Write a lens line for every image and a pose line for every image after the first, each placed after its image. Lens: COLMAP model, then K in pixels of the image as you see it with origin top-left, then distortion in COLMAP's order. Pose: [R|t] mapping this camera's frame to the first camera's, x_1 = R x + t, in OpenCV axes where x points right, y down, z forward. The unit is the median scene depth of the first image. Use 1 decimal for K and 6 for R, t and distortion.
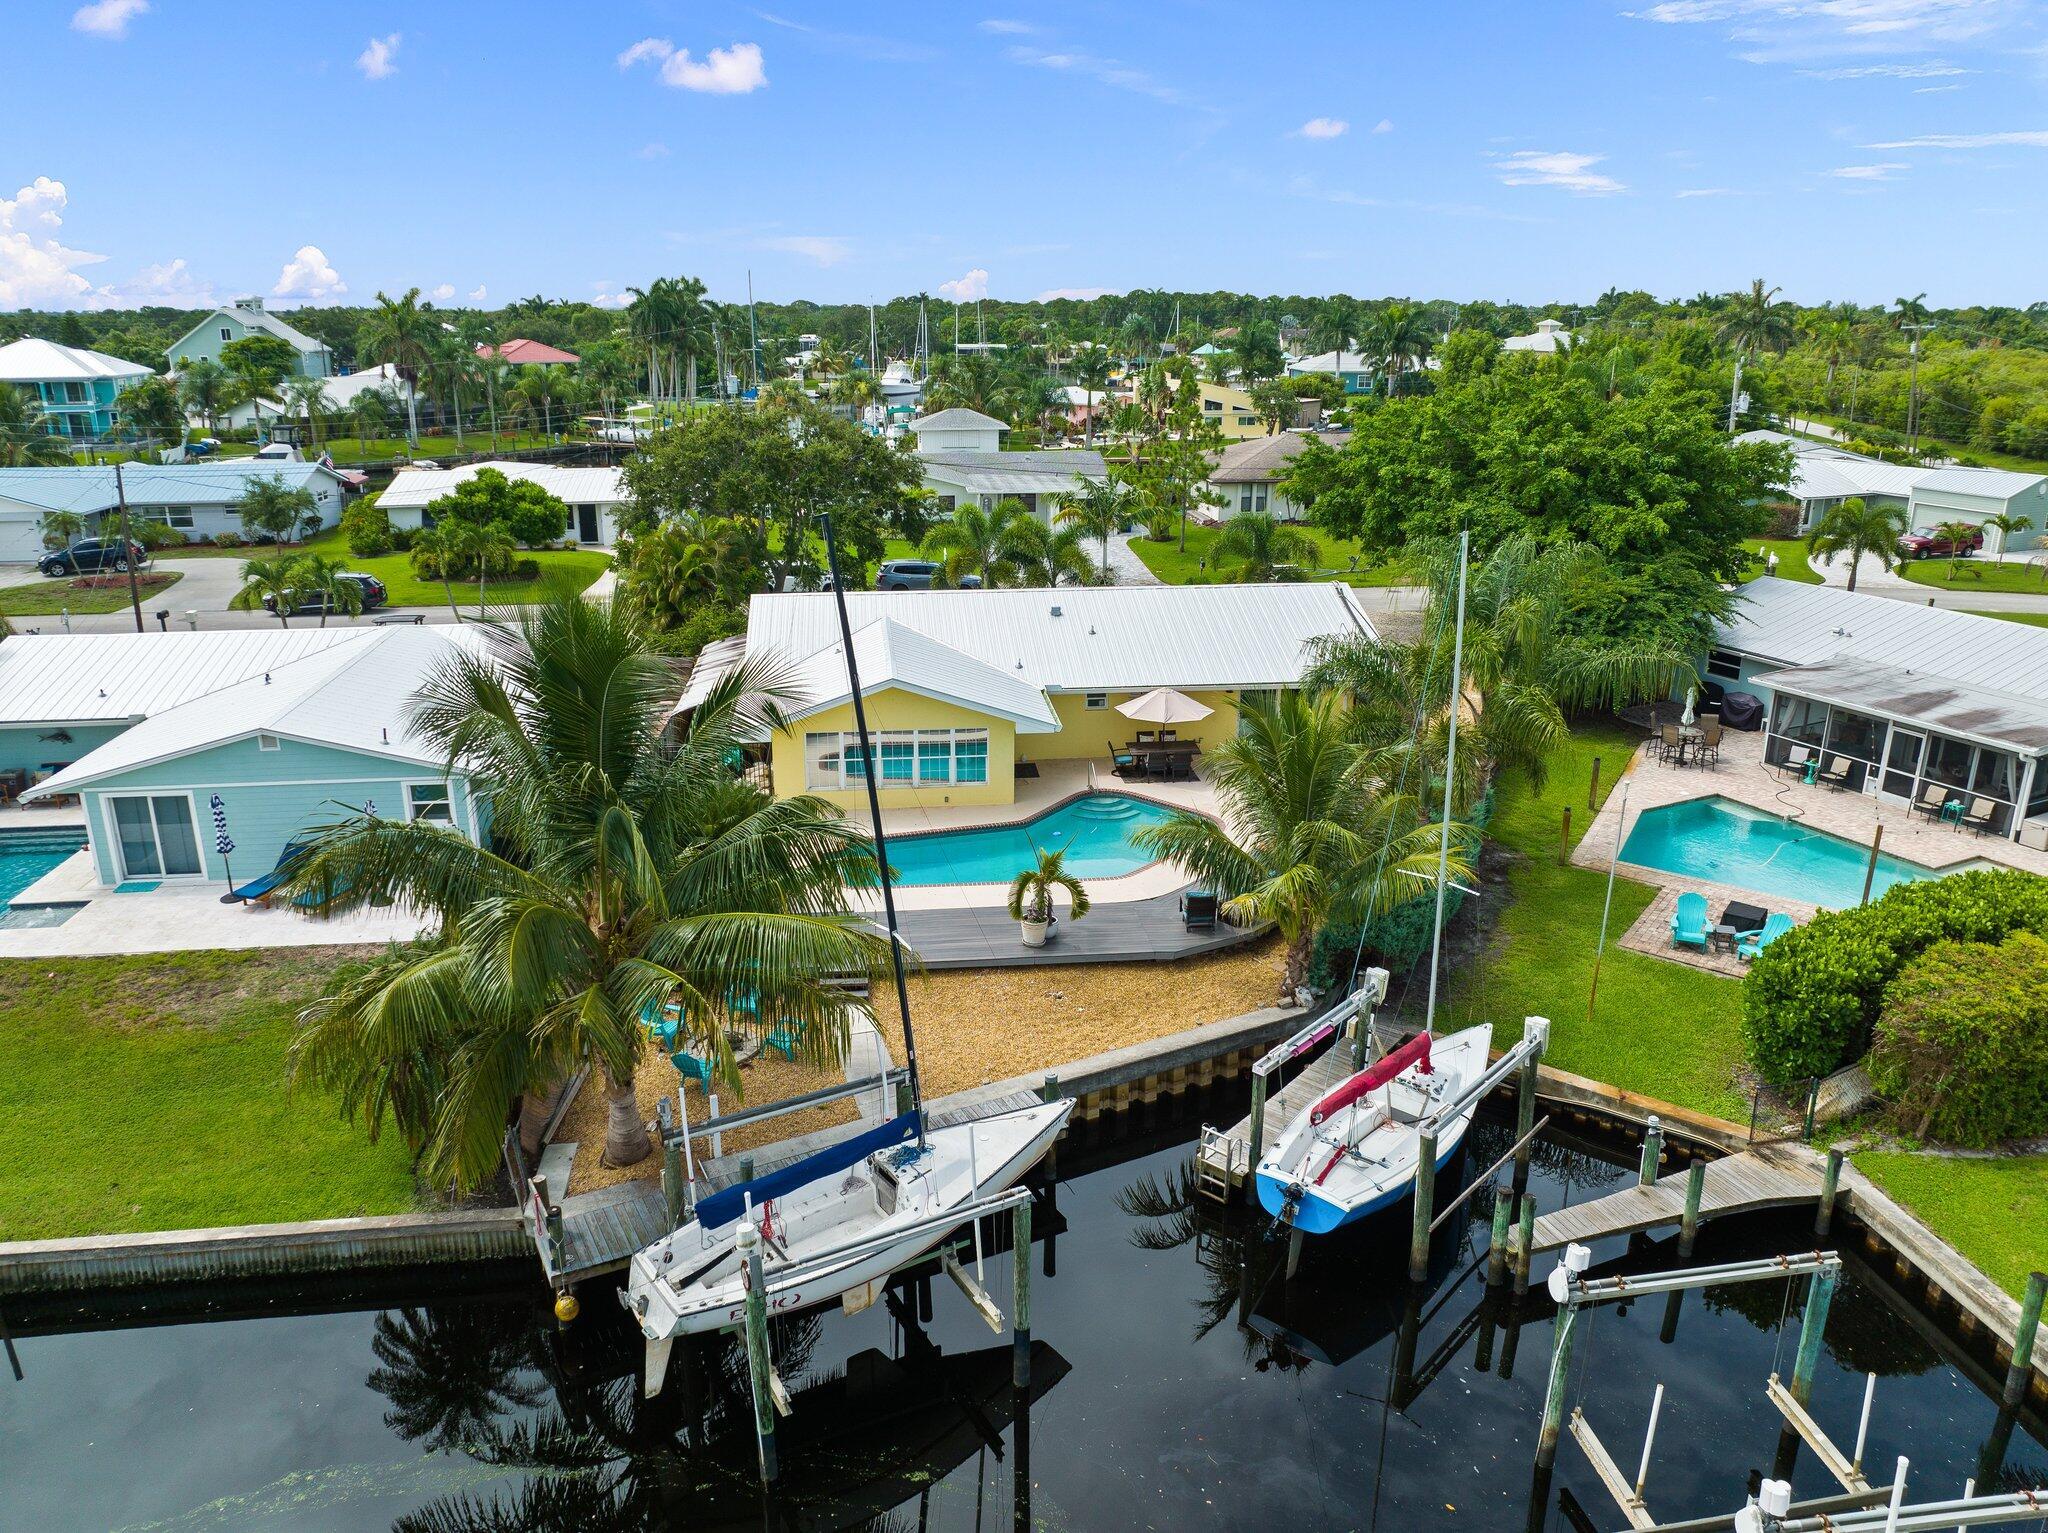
lens RADIAL K [[1435.8, 0, 1024.0], [0, 1435.8, 766.5], [0, 0, 1]] dist [-0.038798, 0.002607]
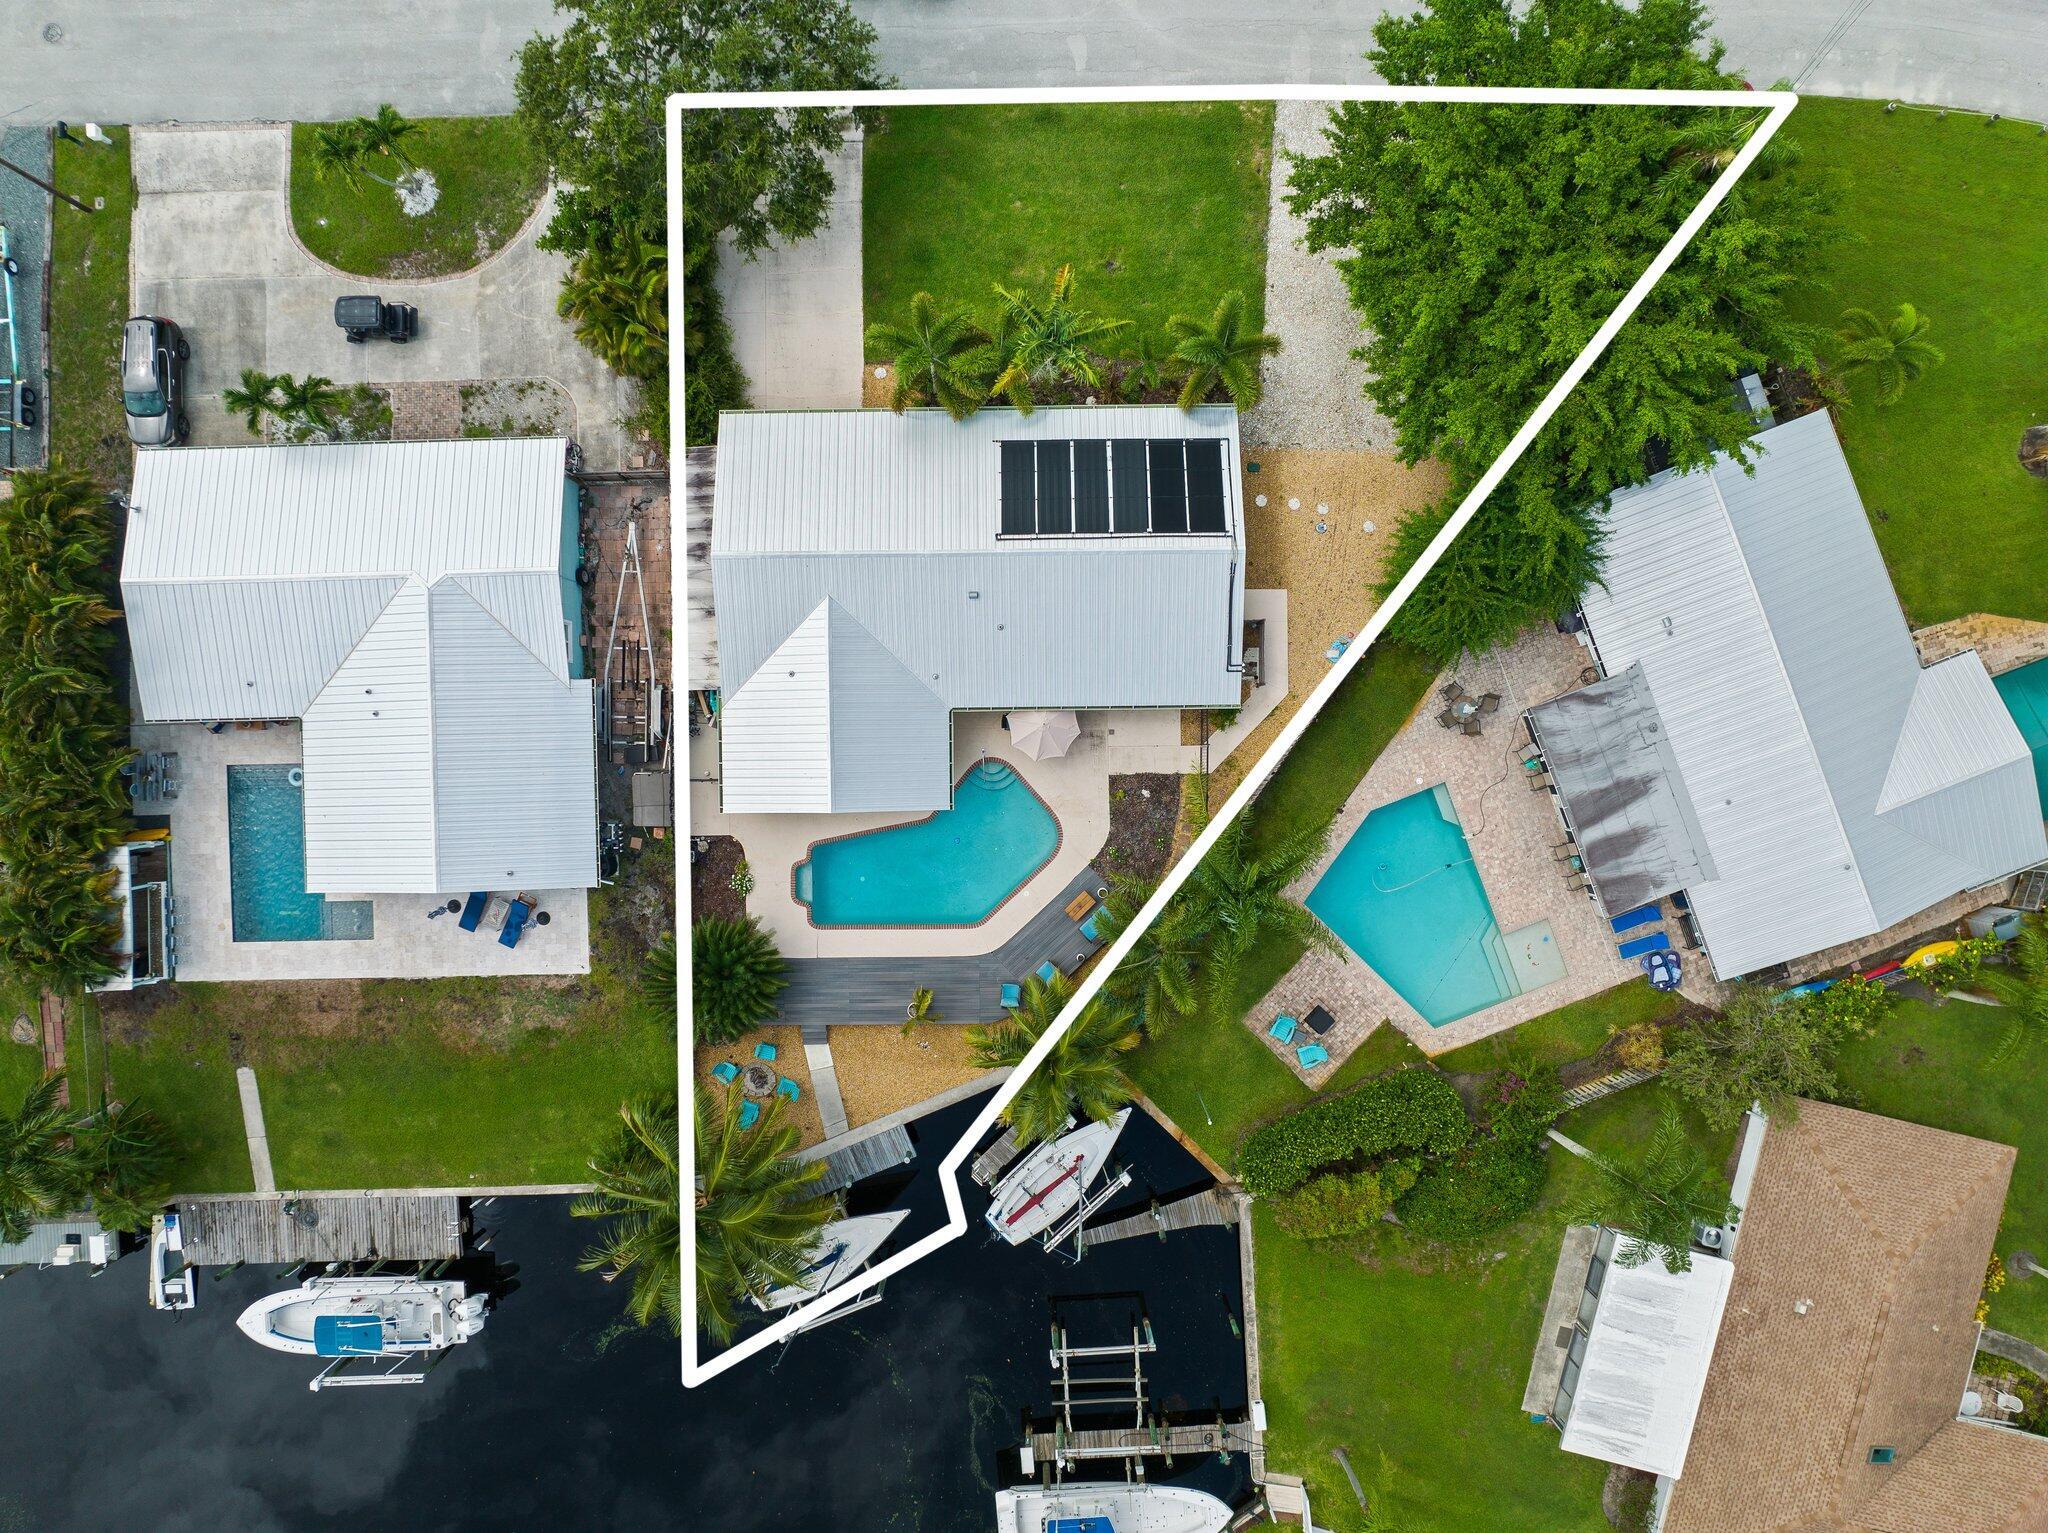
lens RADIAL K [[1439.2, 0, 1024.0], [0, 1439.2, 766.5], [0, 0, 1]] dist [-0.002315, -0.092292]
pose [[0.994942, 0.100325, 0.005122, 0.116528], [-0.033199, 0.280268, 0.959347, -1.940878], [0.094811, -0.954665, 0.282181, 0.882075]]
